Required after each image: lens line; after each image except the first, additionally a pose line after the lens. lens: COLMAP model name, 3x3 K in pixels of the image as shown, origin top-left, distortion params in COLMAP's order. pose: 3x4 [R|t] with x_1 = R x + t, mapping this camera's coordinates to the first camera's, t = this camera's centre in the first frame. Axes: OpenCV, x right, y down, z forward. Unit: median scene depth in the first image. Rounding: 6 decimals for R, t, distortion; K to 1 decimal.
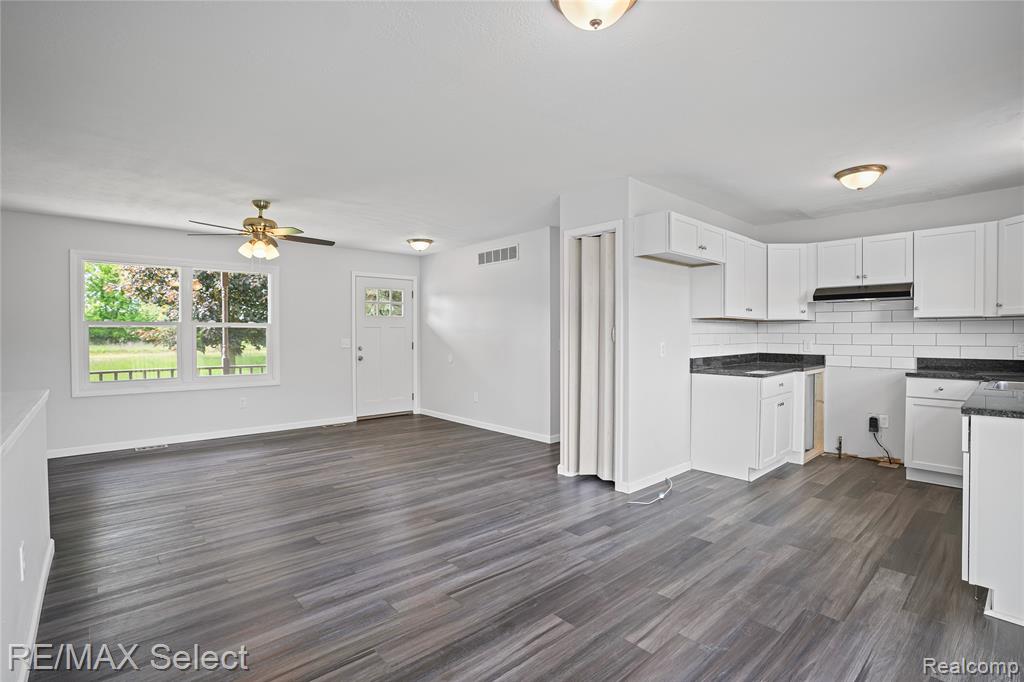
lens RADIAL K [[487.1, 0, 519.1], [0, 487.1, 342.1], [0, 0, 1]] dist [-0.076978, 0.033680]
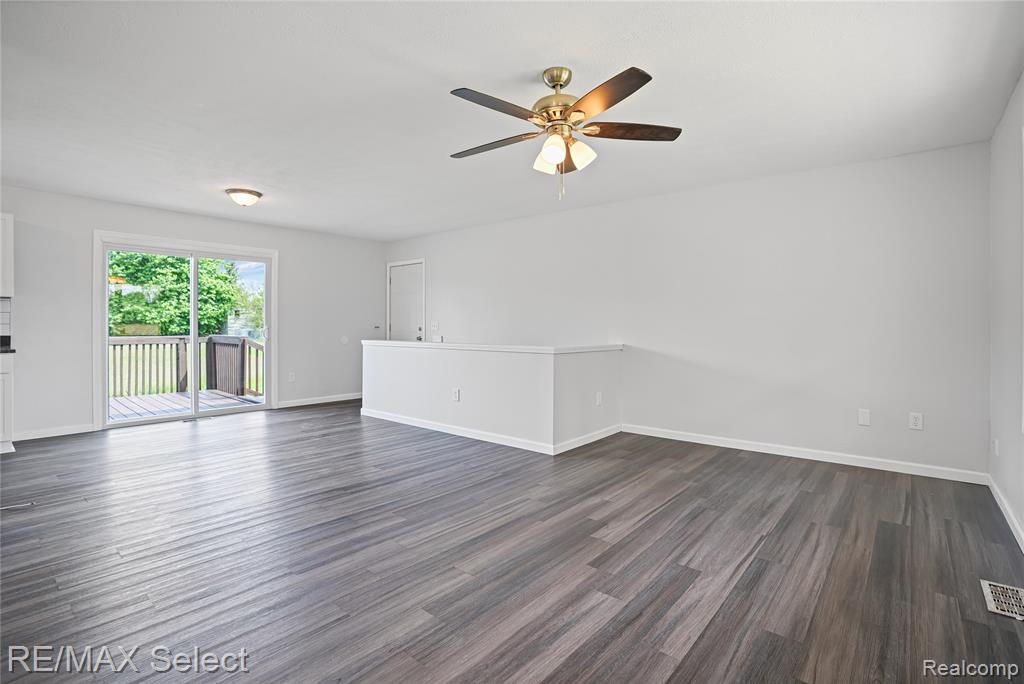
lens RADIAL K [[487.1, 0, 519.1], [0, 487.1, 343.1], [0, 0, 1]] dist [-0.076978, 0.033680]
pose [[-0.990262, 0.004070, -0.139156, -0.410835], [-0.003420, 0.998560, 0.053545, 0.001493], [0.139173, 0.053500, -0.988822, 1.542888]]
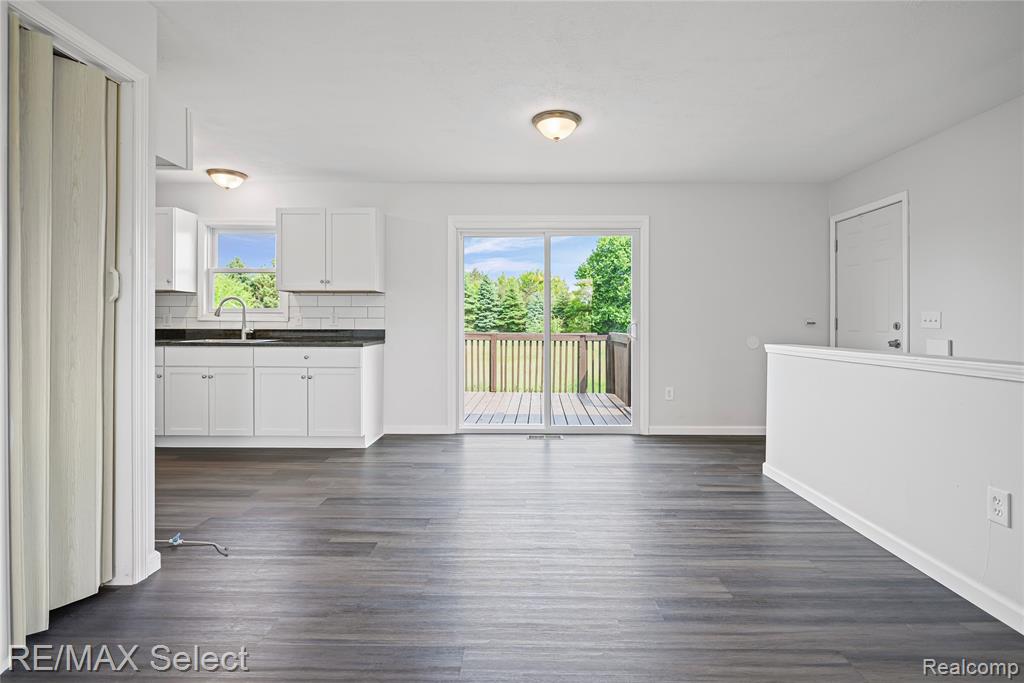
lens RADIAL K [[485.8, 0, 518.4], [0, 485.8, 324.7], [0, 0, 1]] dist [-0.000271, -0.000189]
pose [[-0.729245, -0.001042, 0.684252, -0.406756], [0.010761, 0.999858, 0.012992, 0.021690], [-0.684168, 0.016838, -0.729130, 0.967482]]
